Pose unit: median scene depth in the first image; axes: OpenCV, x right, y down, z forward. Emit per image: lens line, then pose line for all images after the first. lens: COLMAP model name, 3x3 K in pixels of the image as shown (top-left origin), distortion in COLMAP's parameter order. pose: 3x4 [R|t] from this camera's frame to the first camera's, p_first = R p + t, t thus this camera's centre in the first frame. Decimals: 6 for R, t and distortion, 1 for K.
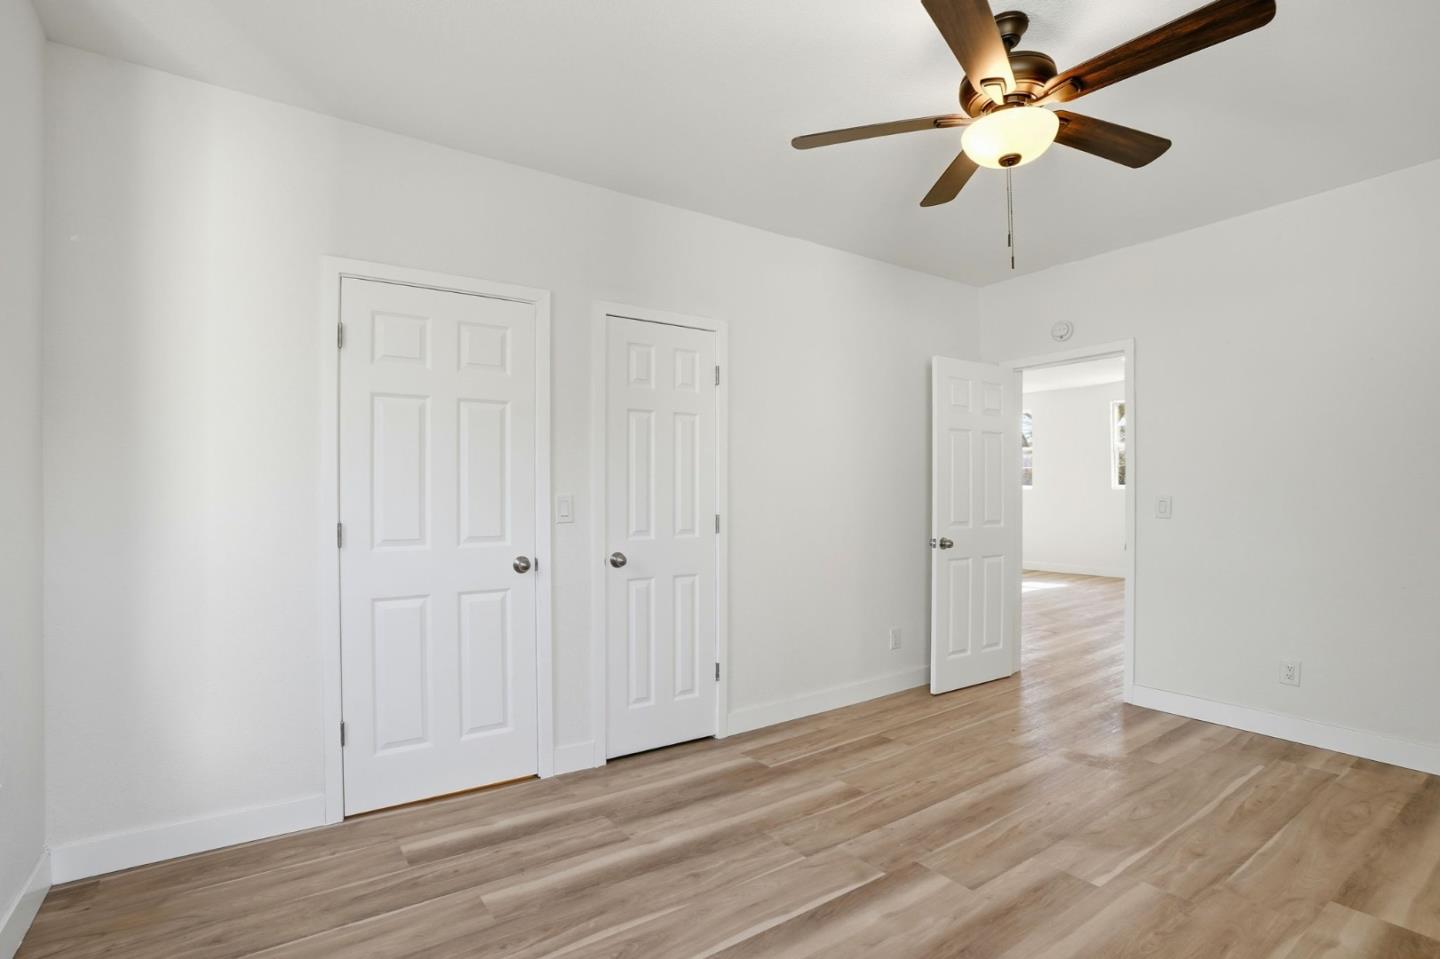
lens RADIAL K [[696.1, 0, 712.9], [0, 696.1, 485.4], [0, 0, 1]] dist [-0.078440, 0.030654]
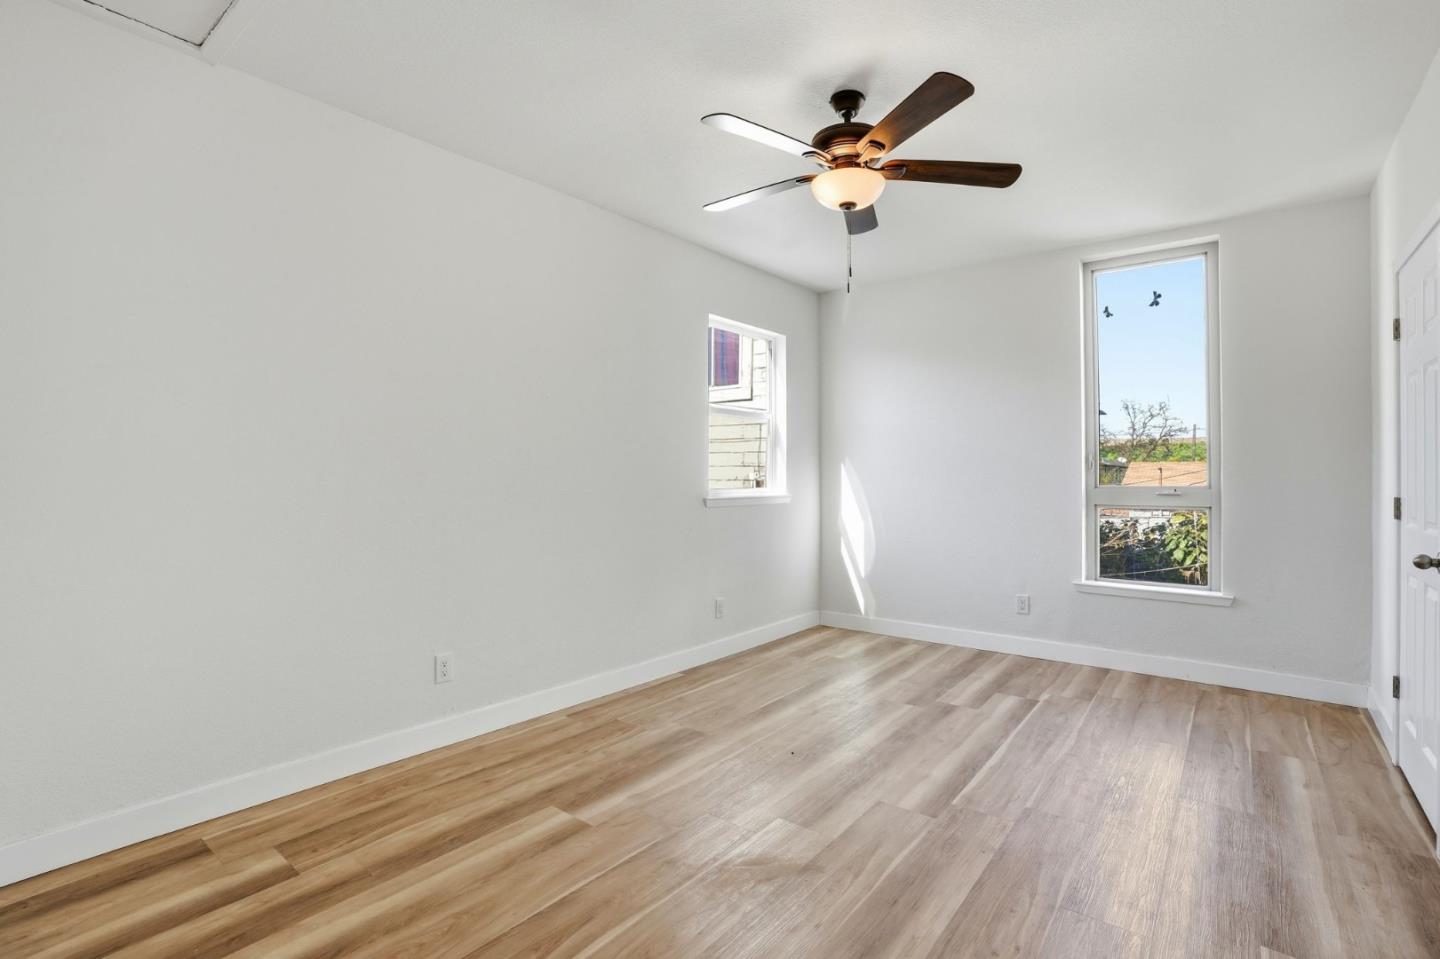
lens RADIAL K [[685.5, 0, 717.6], [0, 685.5, 486.0], [0, 0, 1]] dist [-0.076678, 0.033106]
pose [[-0.955286, 0.010268, -0.295505, 0.805403], [0.006139, 0.999870, 0.014895, 0.015056], [0.295619, 0.012415, -0.955225, 1.640884]]
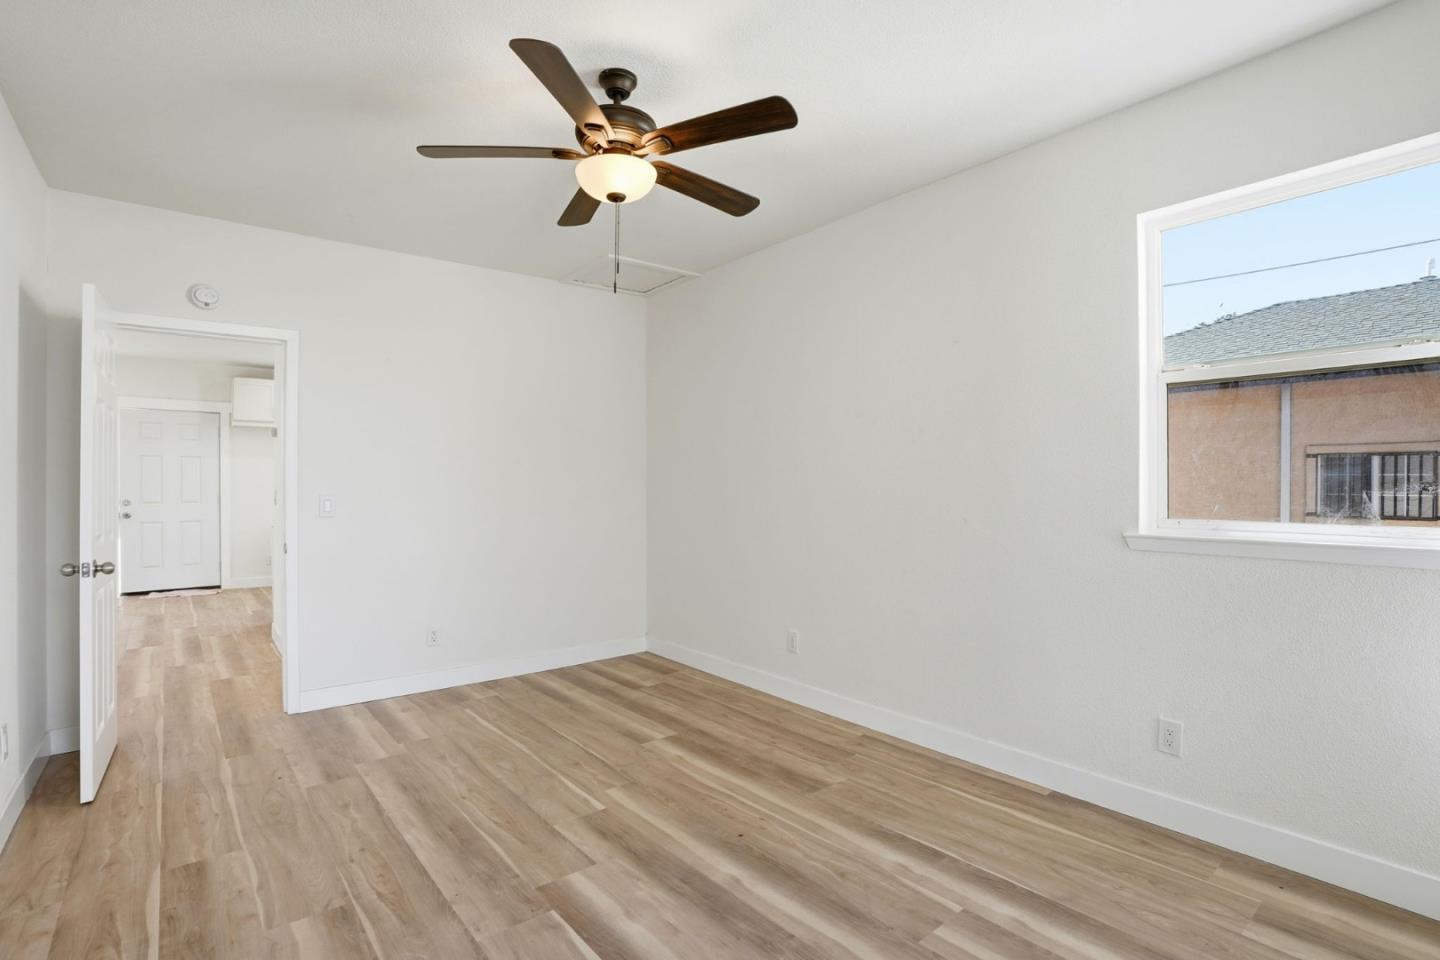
lens RADIAL K [[685.5, 0, 717.6], [0, 685.5, 486.5], [0, 0, 1]] dist [-0.076678, 0.033106]
pose [[-0.085004, 0.008371, 0.996345, -0.549480], [-0.005014, 0.999948, -0.008829, 0.011781], [-0.996368, -0.005747, -0.084958, 0.721417]]
